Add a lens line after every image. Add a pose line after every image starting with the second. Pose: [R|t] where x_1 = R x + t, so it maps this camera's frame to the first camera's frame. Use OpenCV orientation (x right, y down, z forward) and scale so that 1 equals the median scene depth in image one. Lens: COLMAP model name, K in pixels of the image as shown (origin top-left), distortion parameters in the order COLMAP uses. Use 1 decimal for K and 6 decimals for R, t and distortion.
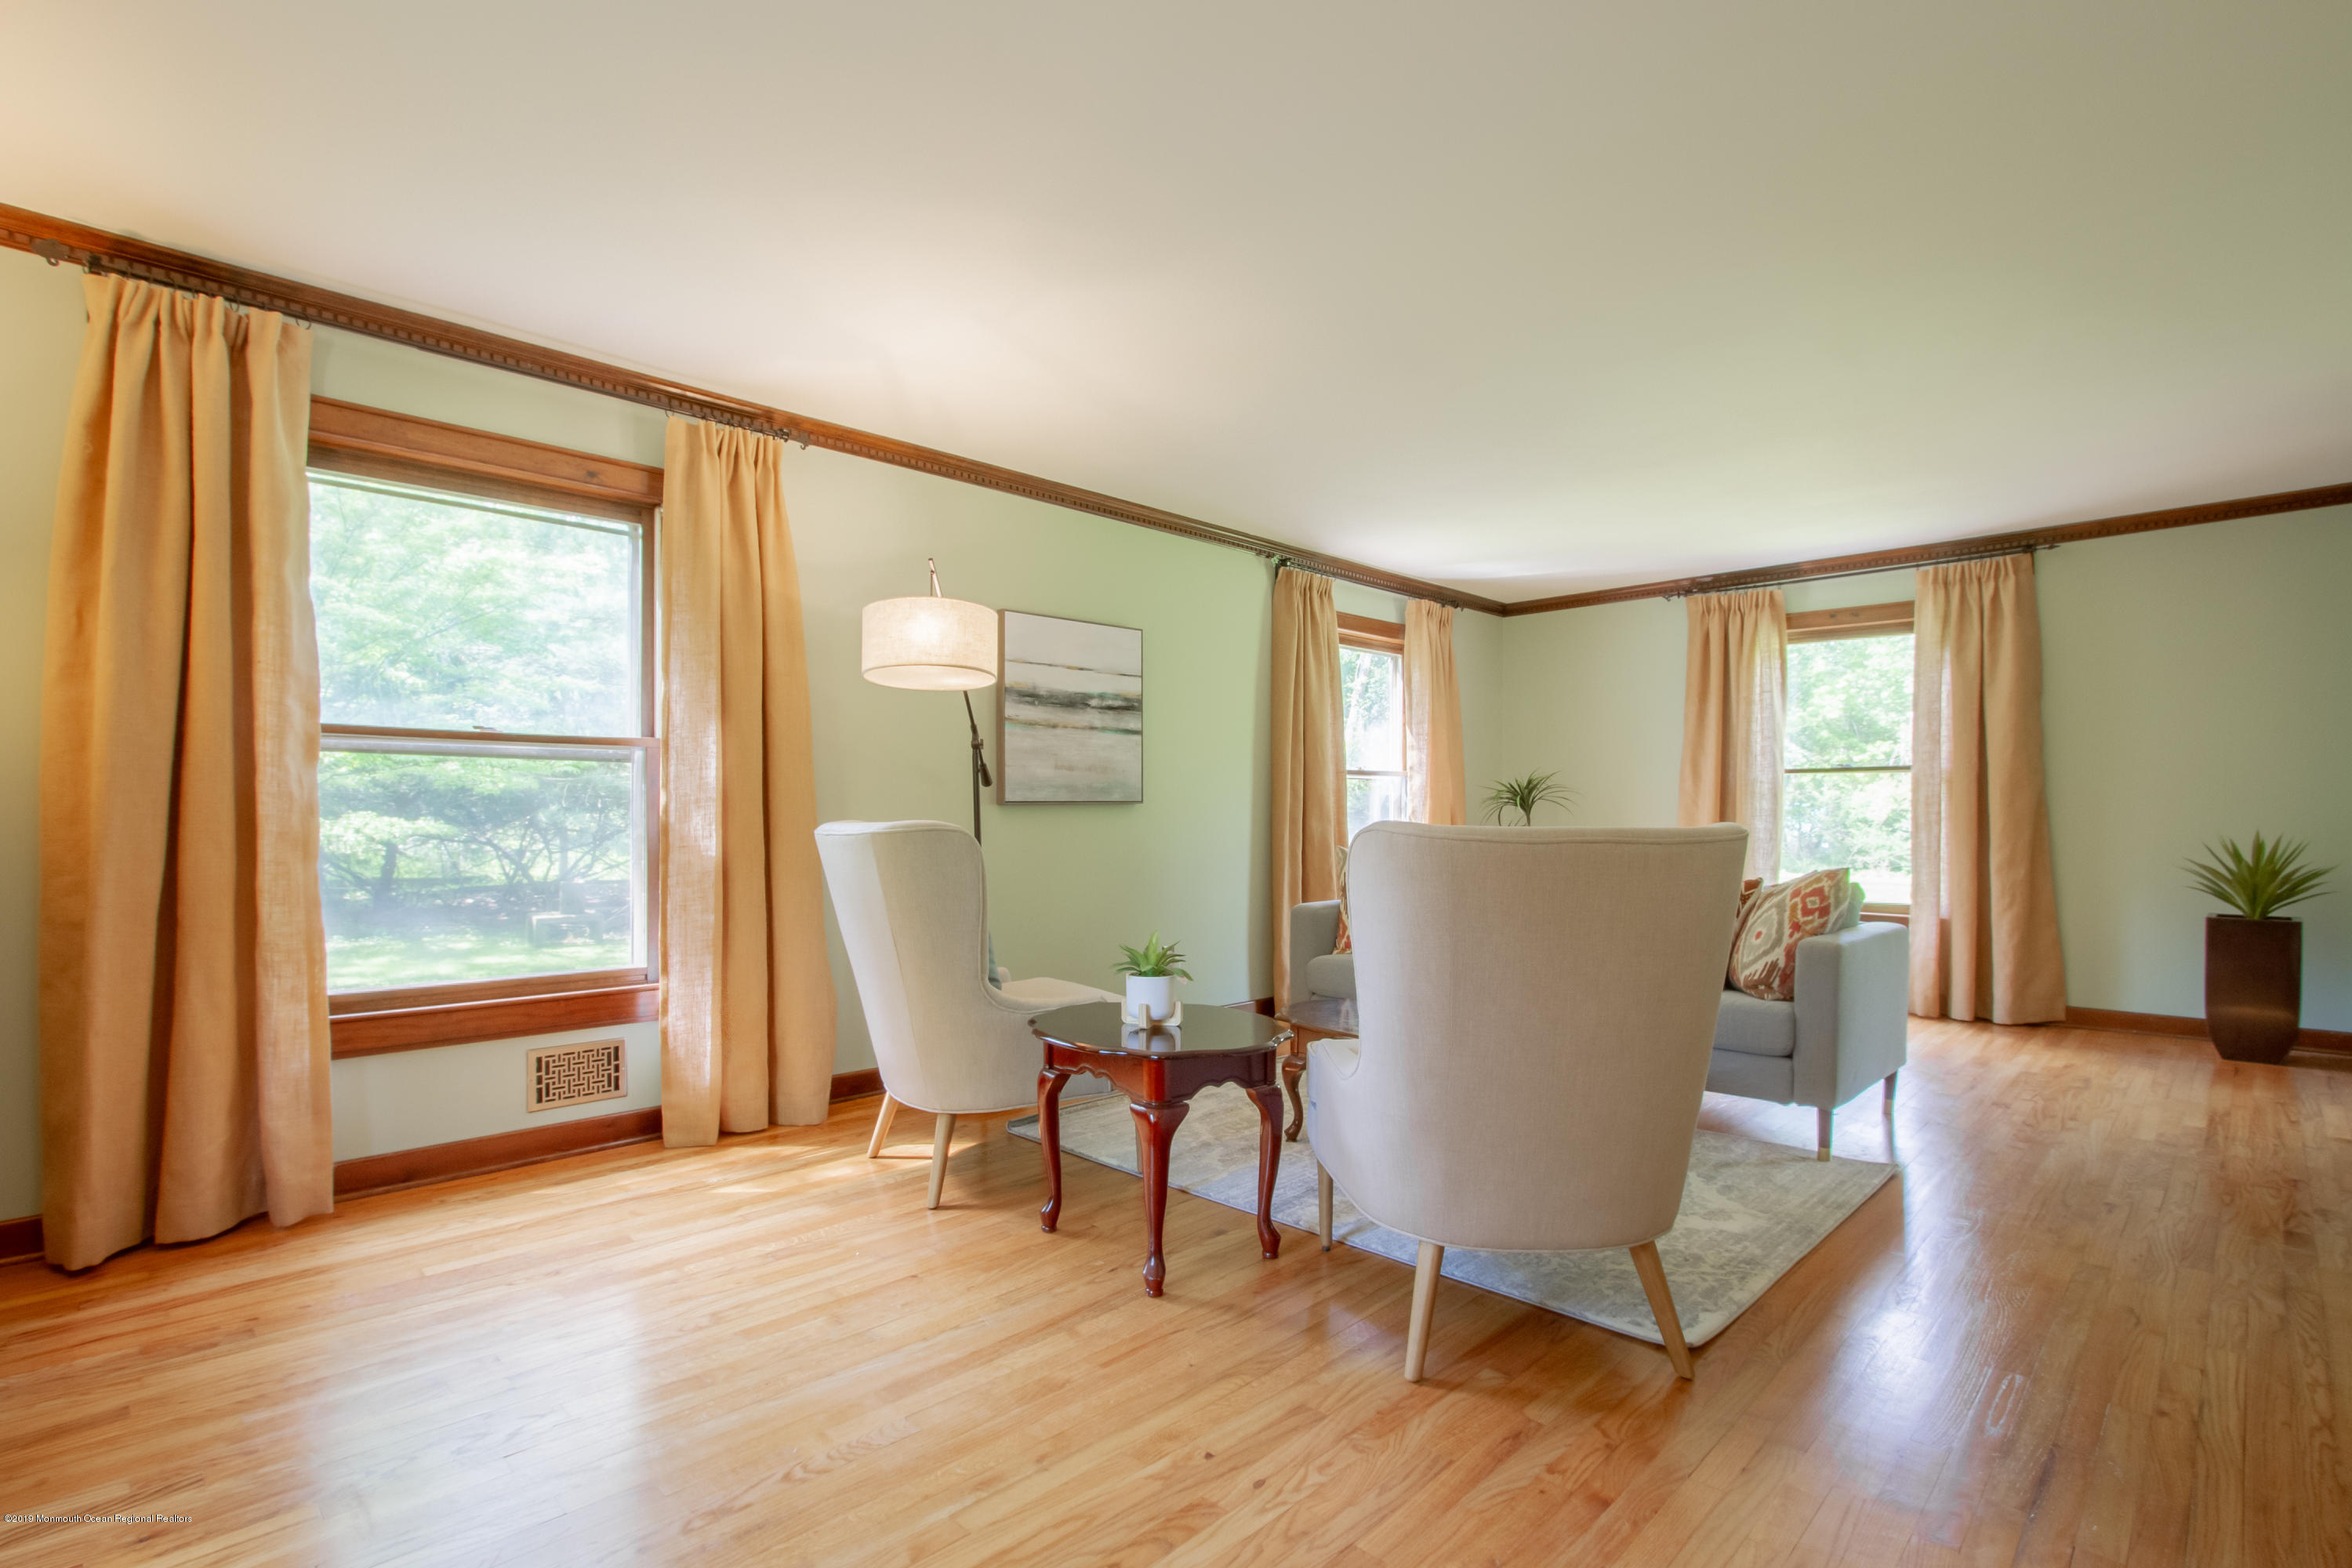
lens RADIAL K [[1115.8, 0, 1176.6], [0, 1115.8, 802.2], [0, 0, 1]] dist [-0.031338, 0.005985]
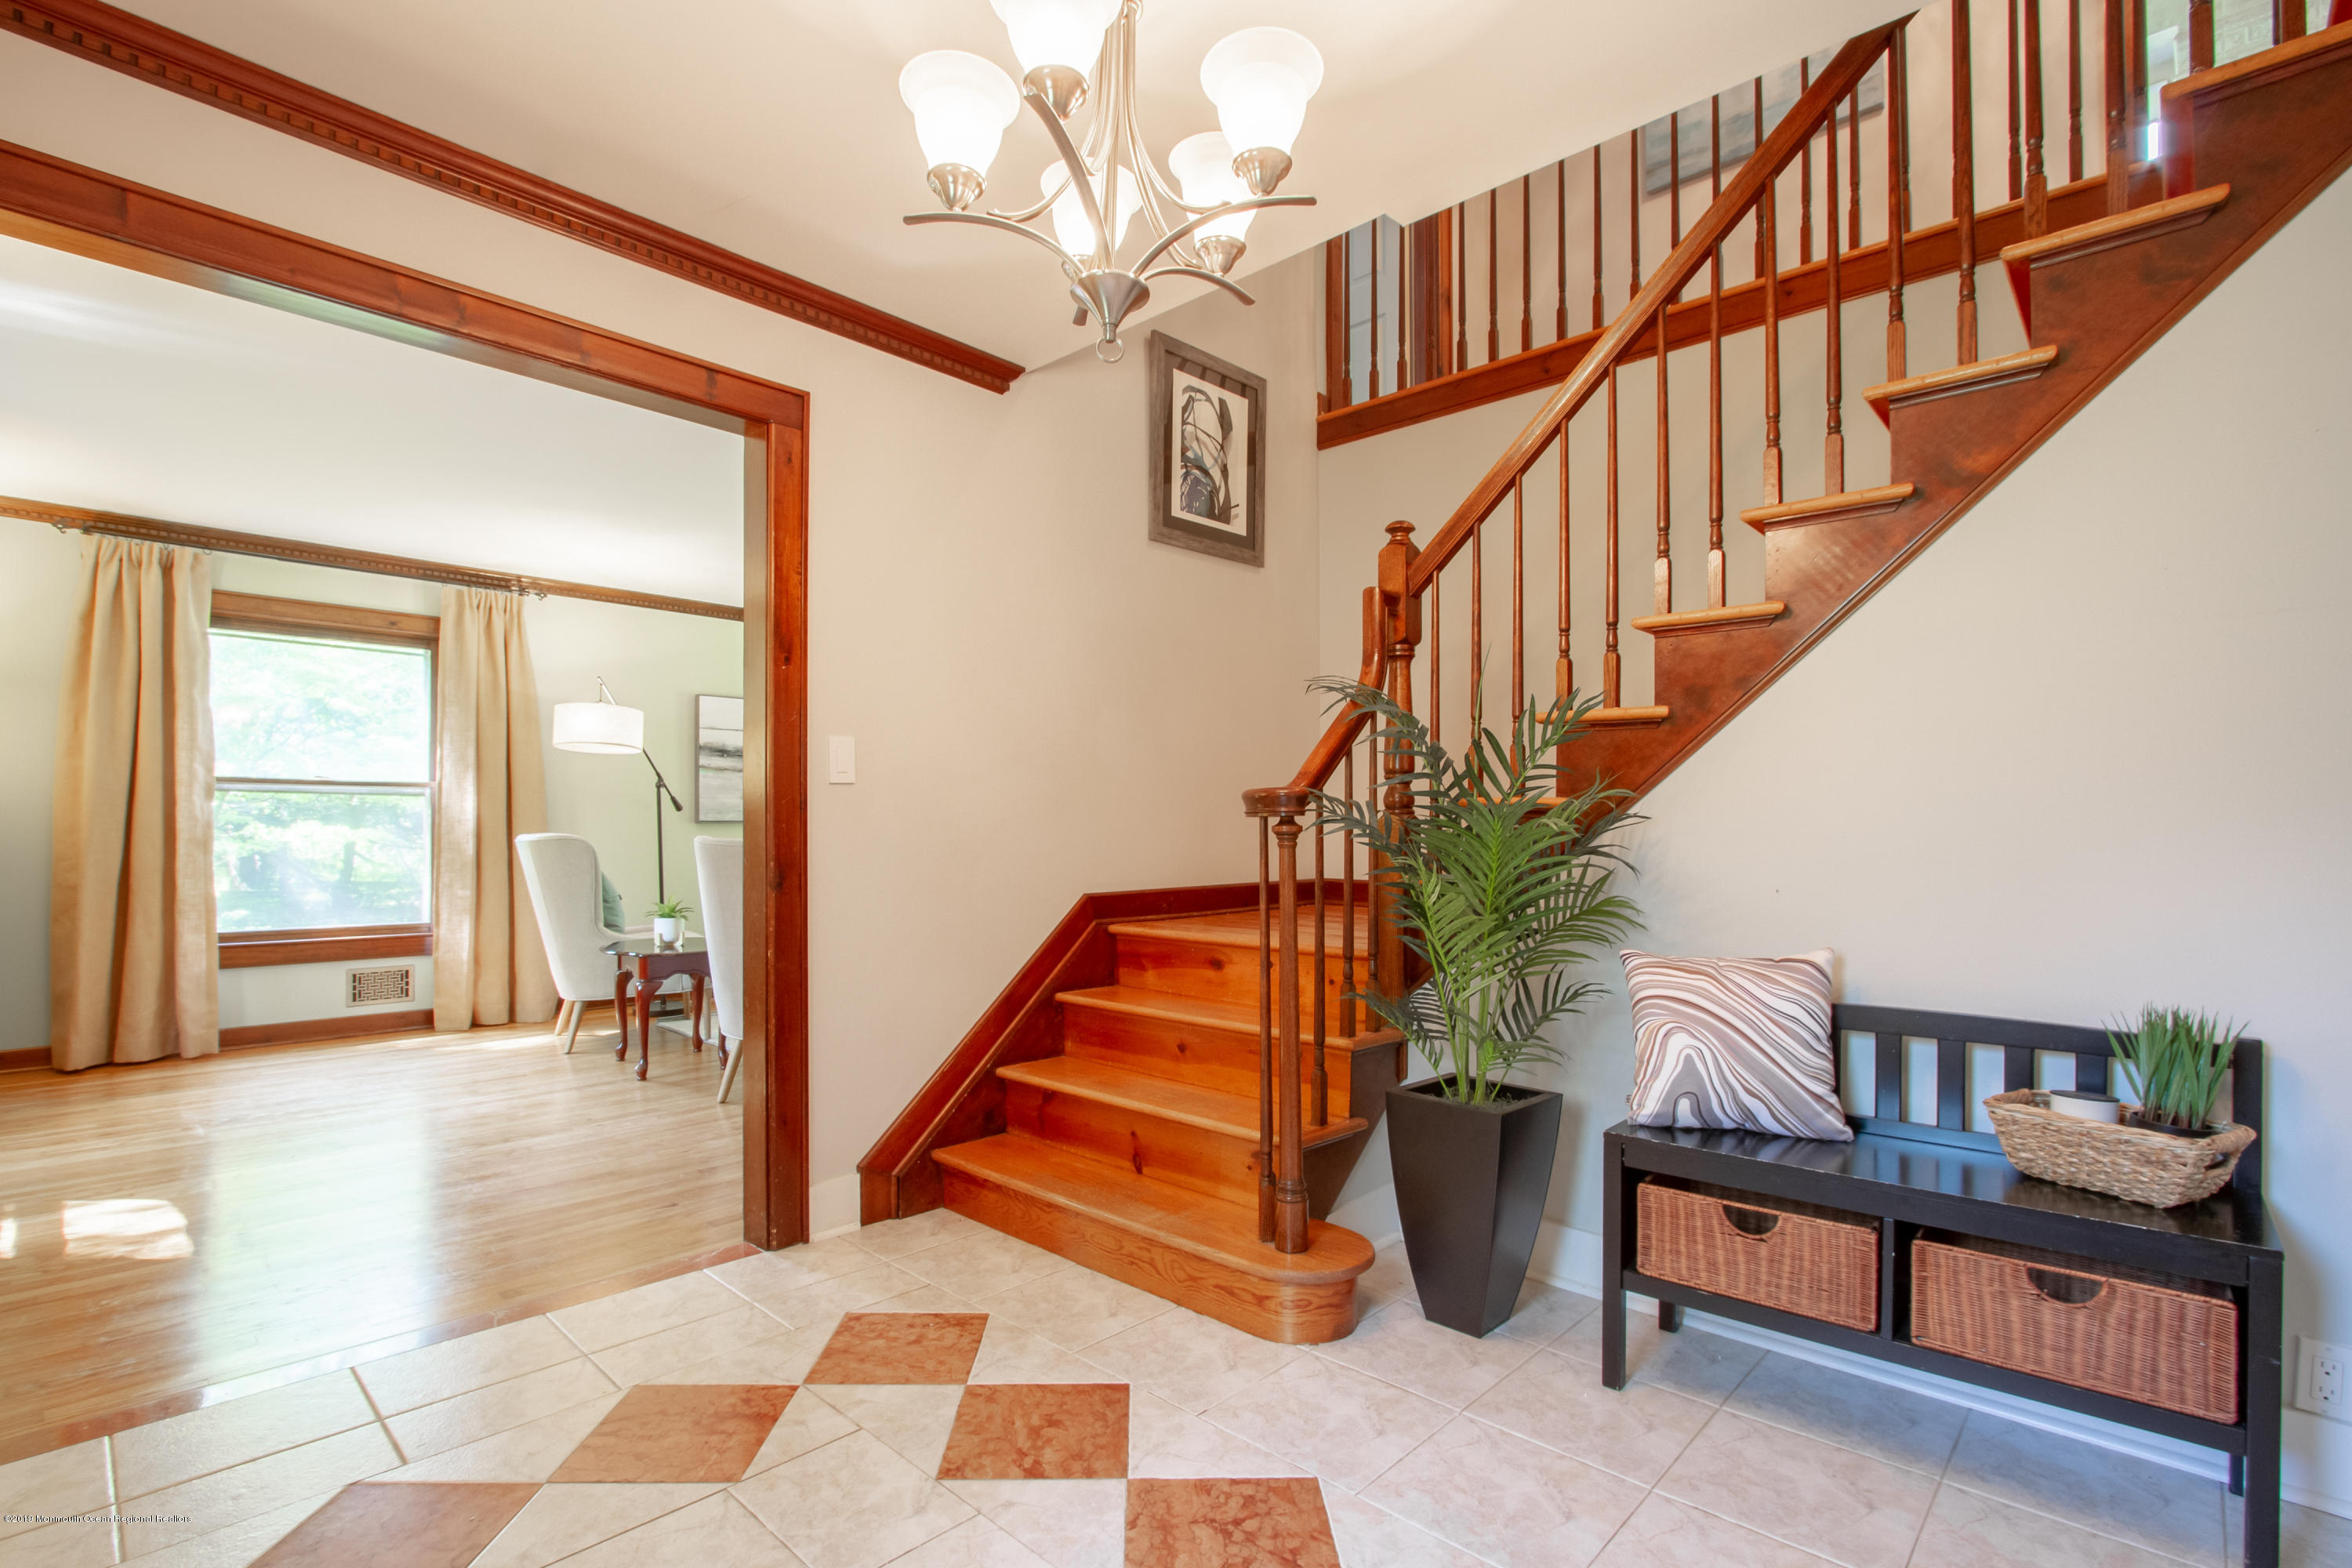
lens RADIAL K [[1077.5, 0, 1194.1], [0, 1077.5, 805.5], [0, 0, 1]] dist [-0.020384, -0.000074]
pose [[0.999142, 0.006770, 0.040867, 0.709274], [-0.006481, 0.999953, -0.007197, -0.023254], [-0.040914, 0.006926, 0.999139, -0.750310]]
